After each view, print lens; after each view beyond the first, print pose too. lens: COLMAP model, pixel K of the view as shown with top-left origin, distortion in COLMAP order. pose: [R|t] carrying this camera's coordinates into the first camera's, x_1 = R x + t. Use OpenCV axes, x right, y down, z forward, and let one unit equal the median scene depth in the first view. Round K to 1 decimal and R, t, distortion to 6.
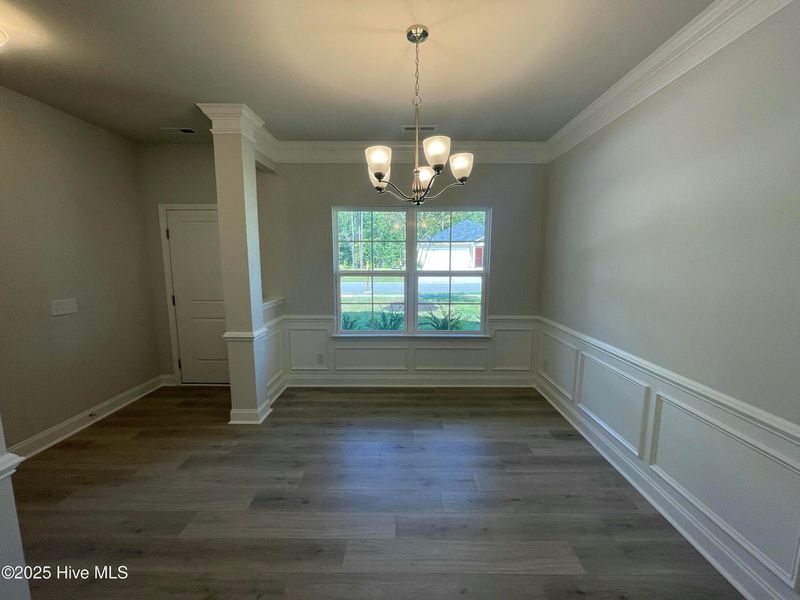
lens RADIAL K [[327.7, 0, 400.0], [0, 327.7, 300.0], [0, 0, 1]] dist [-0.000908, 0.000115]
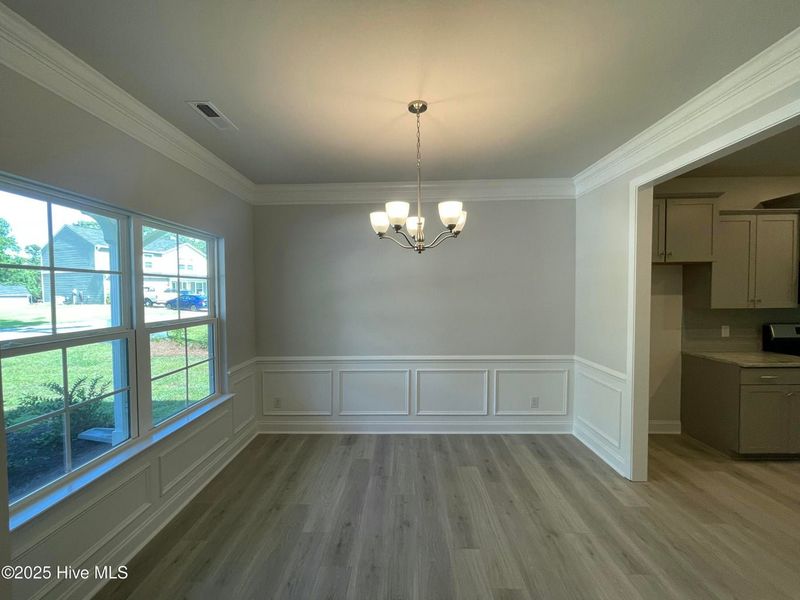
lens RADIAL K [[327.7, 0, 400.0], [0, 327.7, 300.0], [0, 0, 1]] dist [-0.000908, 0.000115]
pose [[0.001337, -0.025662, 0.999670, -0.701570], [0.142711, 0.989443, 0.025208, -0.108098], [-0.989764, 0.142630, 0.004985, 0.728014]]
